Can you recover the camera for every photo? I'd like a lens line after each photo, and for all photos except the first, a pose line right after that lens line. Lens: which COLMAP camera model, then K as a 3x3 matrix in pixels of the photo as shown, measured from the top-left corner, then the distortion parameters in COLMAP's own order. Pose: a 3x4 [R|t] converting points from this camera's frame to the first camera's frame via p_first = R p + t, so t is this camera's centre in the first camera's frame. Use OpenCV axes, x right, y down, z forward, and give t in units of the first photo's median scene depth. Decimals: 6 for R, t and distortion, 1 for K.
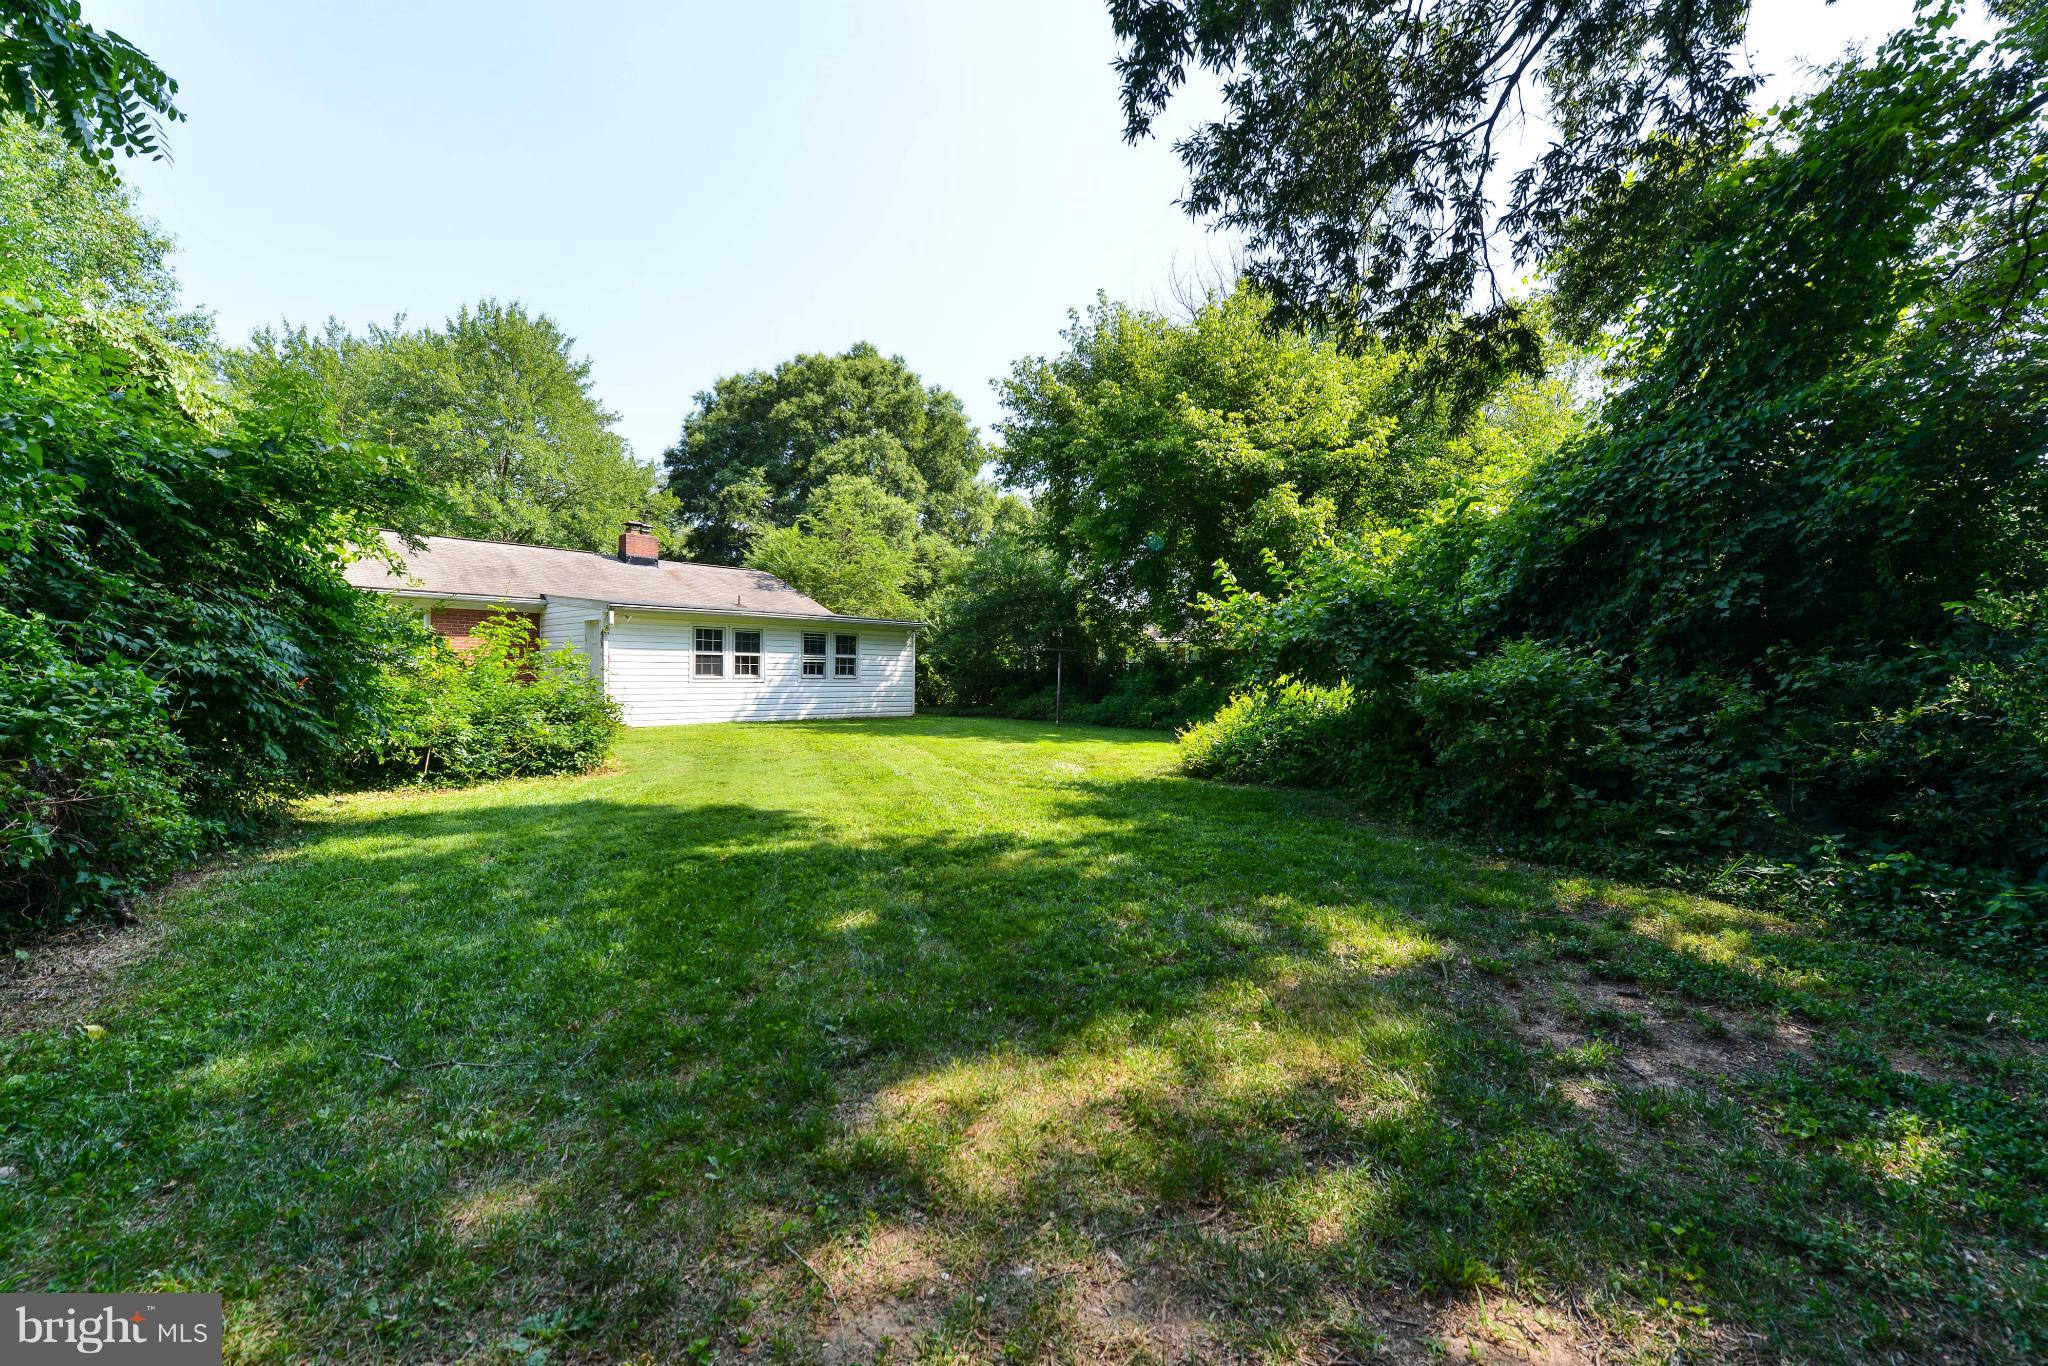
lens RADIAL K [[805.7, 0, 1024.0], [0, 805.7, 683.0], [0, 0, 1]] dist [0.002255, 0.001304]
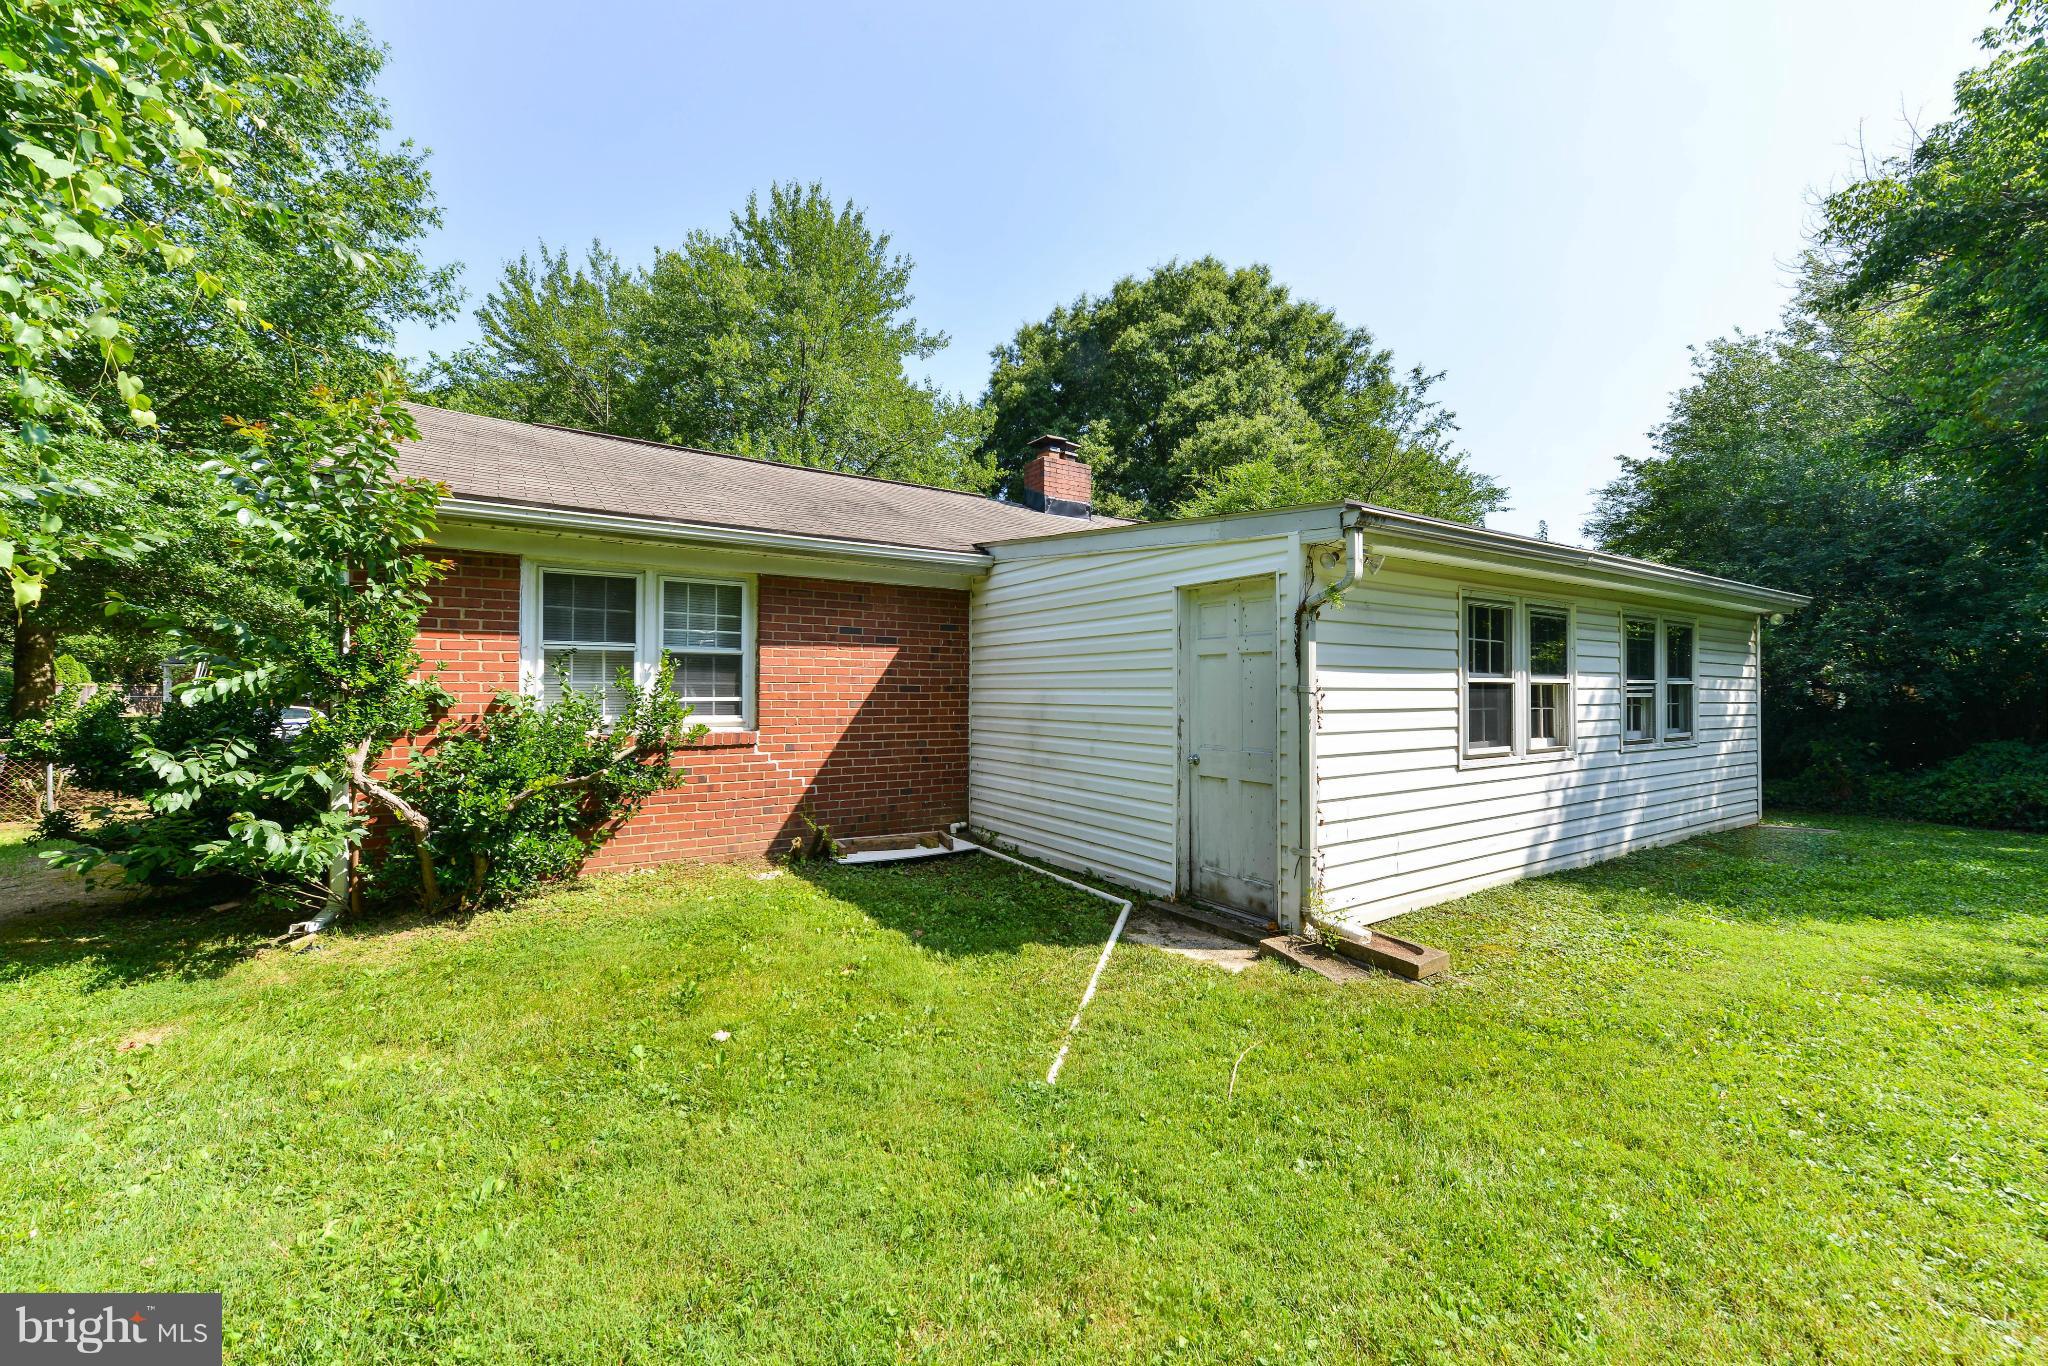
lens RADIAL K [[805.7, 0, 1024.0], [0, 805.7, 683.0], [0, 0, 1]] dist [0.002255, 0.001304]
pose [[0.971510, -0.013205, -0.236630, -0.225479], [0.007303, 0.999641, -0.025797, -0.012952], [0.236885, 0.023334, 0.971257, 0.283956]]
